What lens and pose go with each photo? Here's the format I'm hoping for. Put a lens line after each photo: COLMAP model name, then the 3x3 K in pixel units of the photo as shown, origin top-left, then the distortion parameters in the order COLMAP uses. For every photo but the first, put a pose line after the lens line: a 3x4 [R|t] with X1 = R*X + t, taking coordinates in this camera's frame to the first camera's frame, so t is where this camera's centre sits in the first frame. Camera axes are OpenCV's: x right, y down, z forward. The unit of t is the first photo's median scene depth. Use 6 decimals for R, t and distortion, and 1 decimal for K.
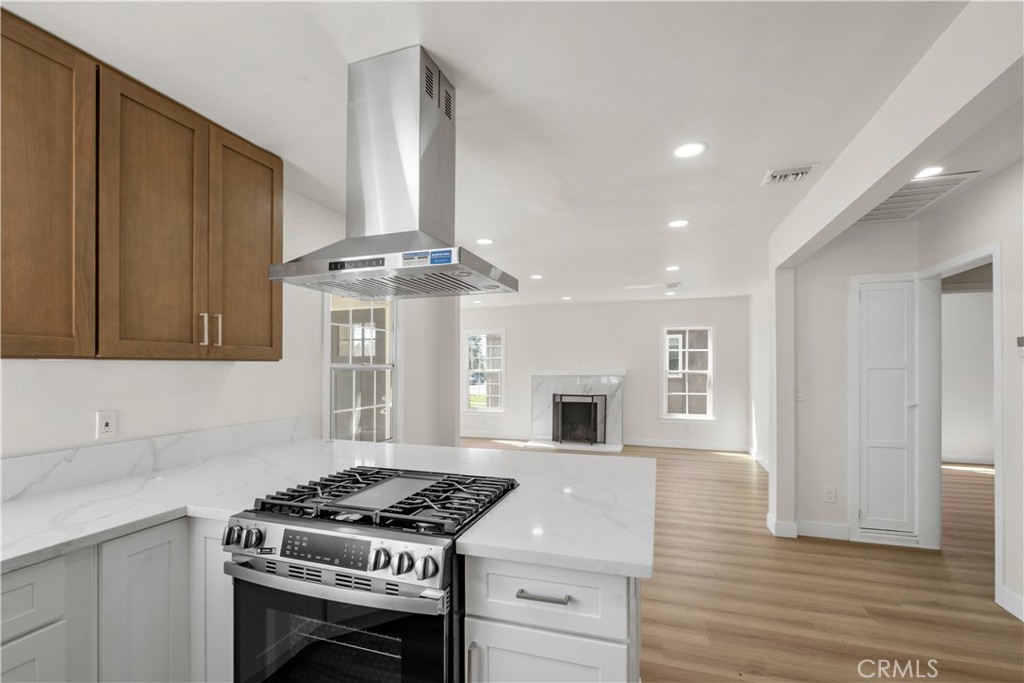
lens RADIAL K [[457.5, 0, 500.2], [0, 457.5, 361.1], [0, 0, 1]] dist [-0.009615, 0.001801]
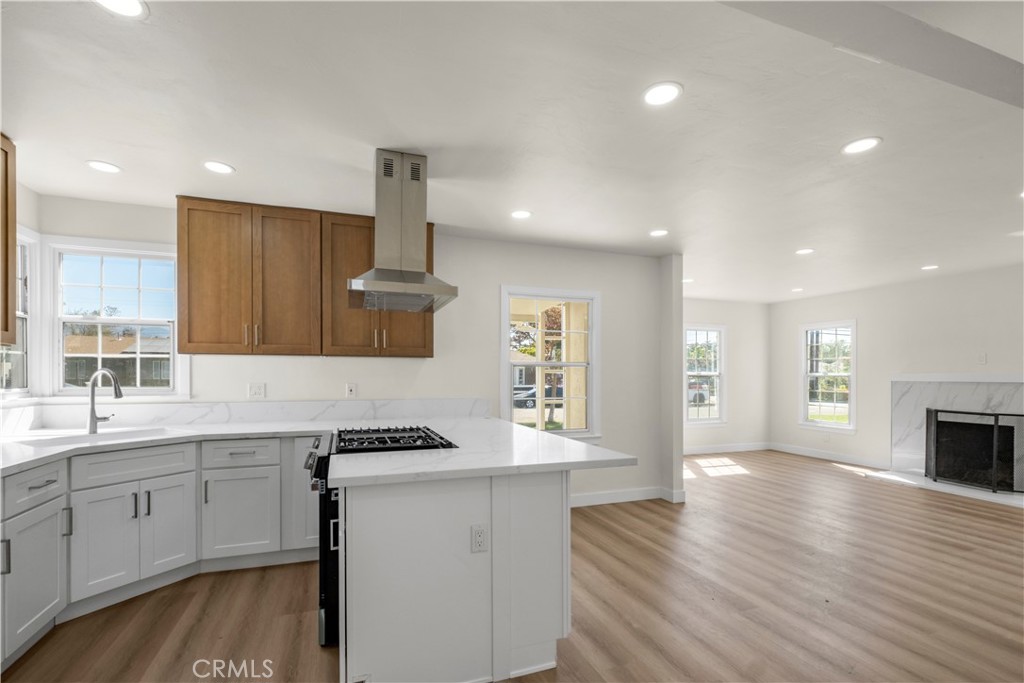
lens RADIAL K [[457.5, 0, 496.9], [0, 457.5, 371.1], [0, 0, 1]] dist [-0.009615, 0.001801]
pose [[0.618105, -0.000304, -0.786096, 0.267375], [0.002047, 0.999997, 0.001222, 0.014076], [0.786093, -0.002364, 0.618104, 0.072256]]
